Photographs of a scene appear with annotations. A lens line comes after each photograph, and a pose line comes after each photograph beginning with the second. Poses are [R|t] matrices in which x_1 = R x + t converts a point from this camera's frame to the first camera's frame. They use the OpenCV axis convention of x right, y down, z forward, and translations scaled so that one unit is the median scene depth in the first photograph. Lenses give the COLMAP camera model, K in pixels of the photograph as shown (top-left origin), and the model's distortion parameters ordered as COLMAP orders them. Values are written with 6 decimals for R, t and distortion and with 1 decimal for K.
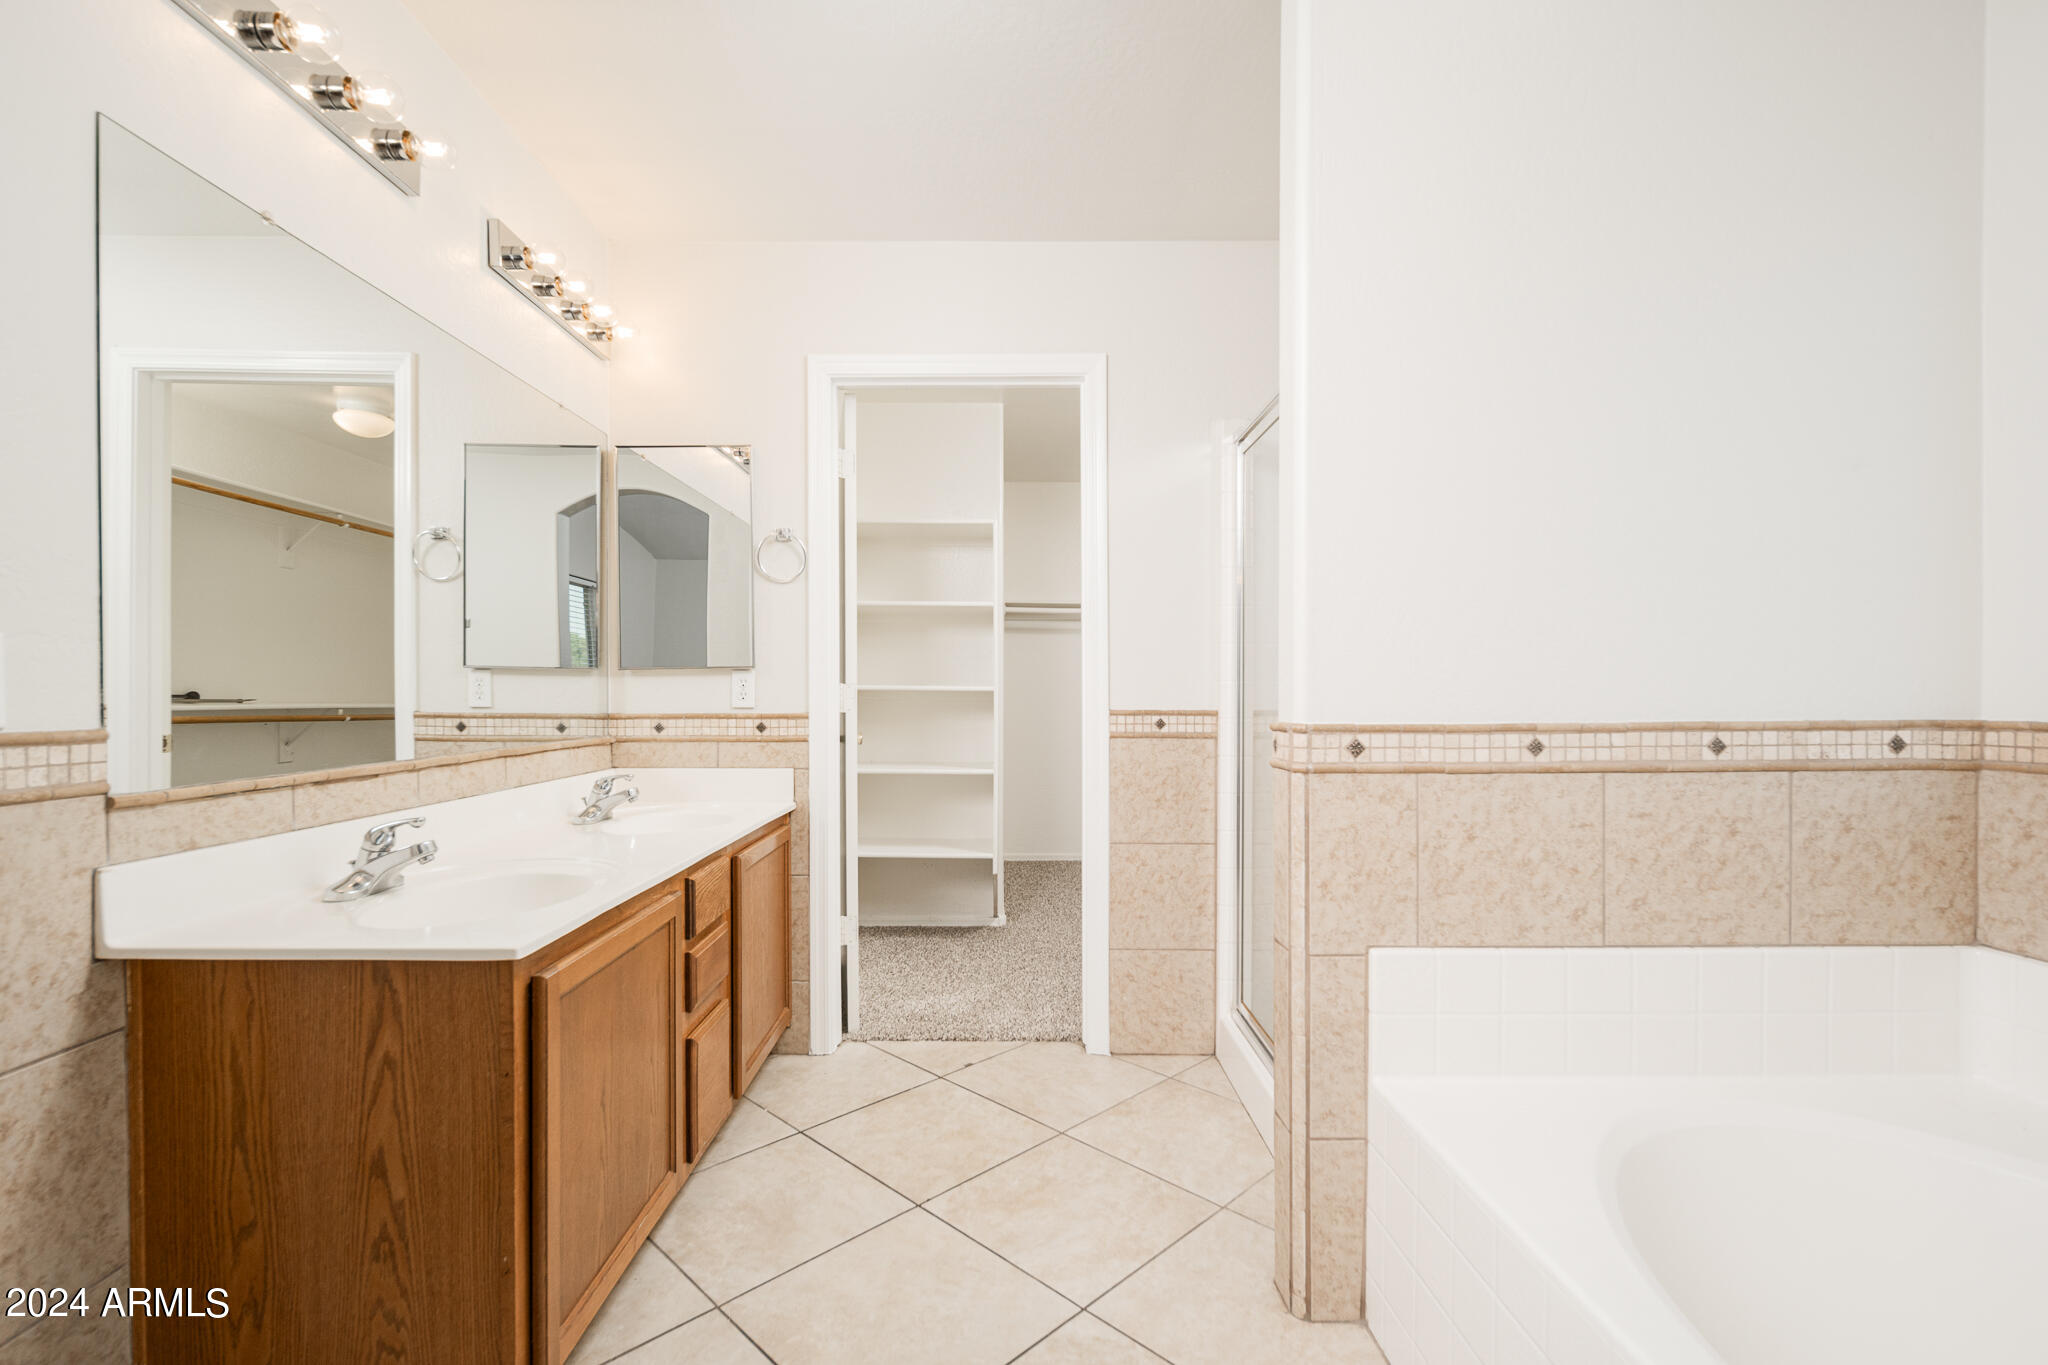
lens RADIAL K [[915.5, 0, 1024.0], [0, 915.5, 682.5], [0, 0, 1]] dist [-0.000905, -0.000170]
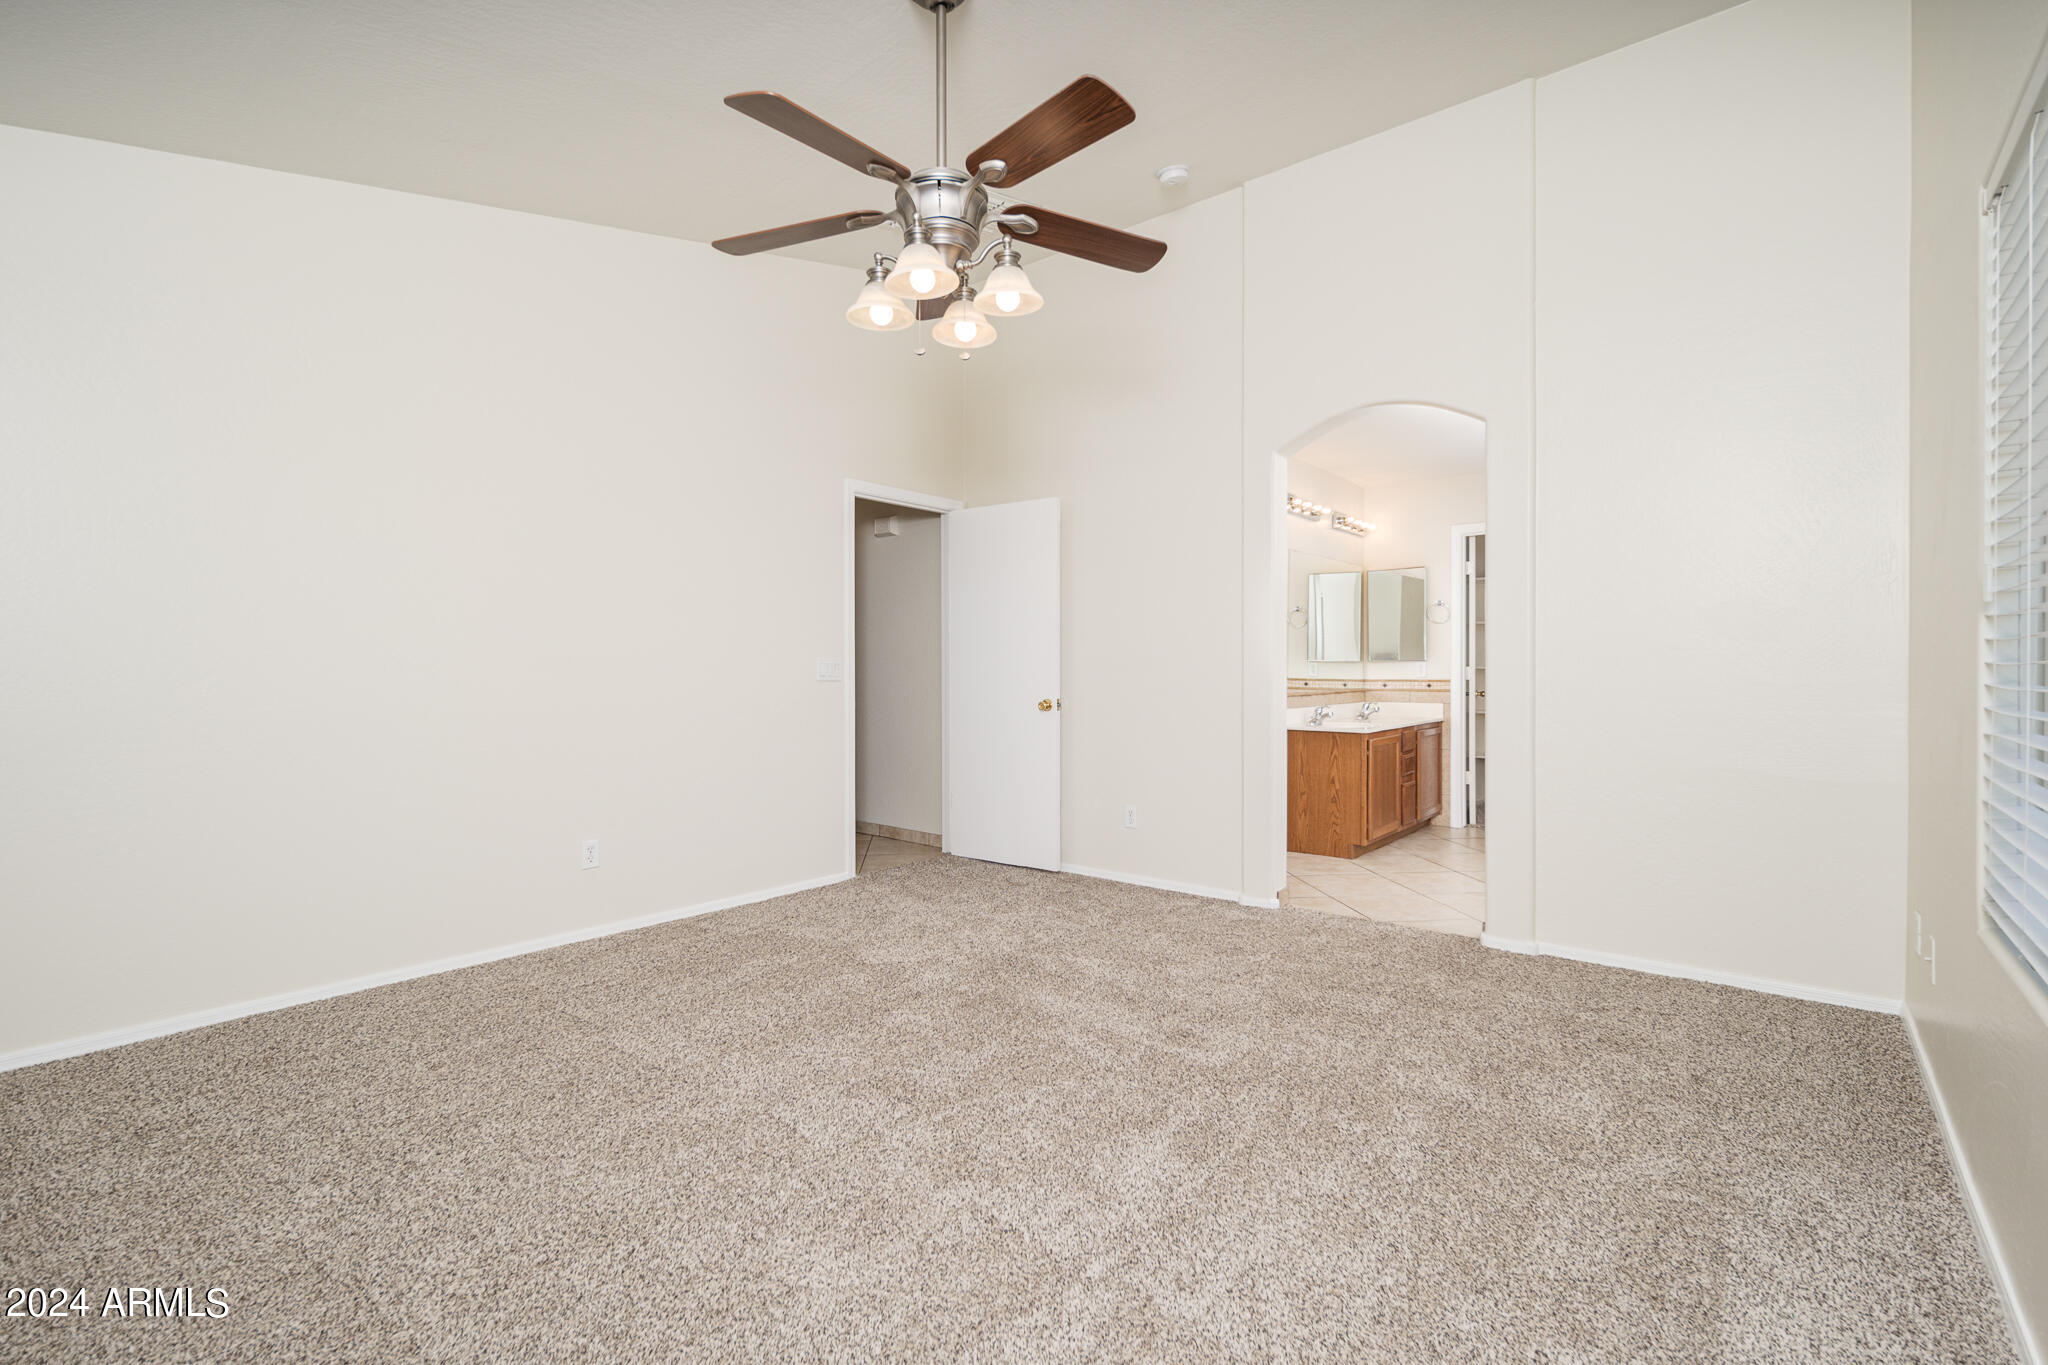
lens RADIAL K [[915.5, 0, 1024.0], [0, 915.5, 682.5], [0, 0, 1]] dist [-0.000905, -0.000170]
pose [[0.765832, 0.009192, -0.642975, 0.448924], [0.001344, 0.999873, 0.015895, 0.002594], [0.643039, -0.013037, 0.765722, -1.540944]]
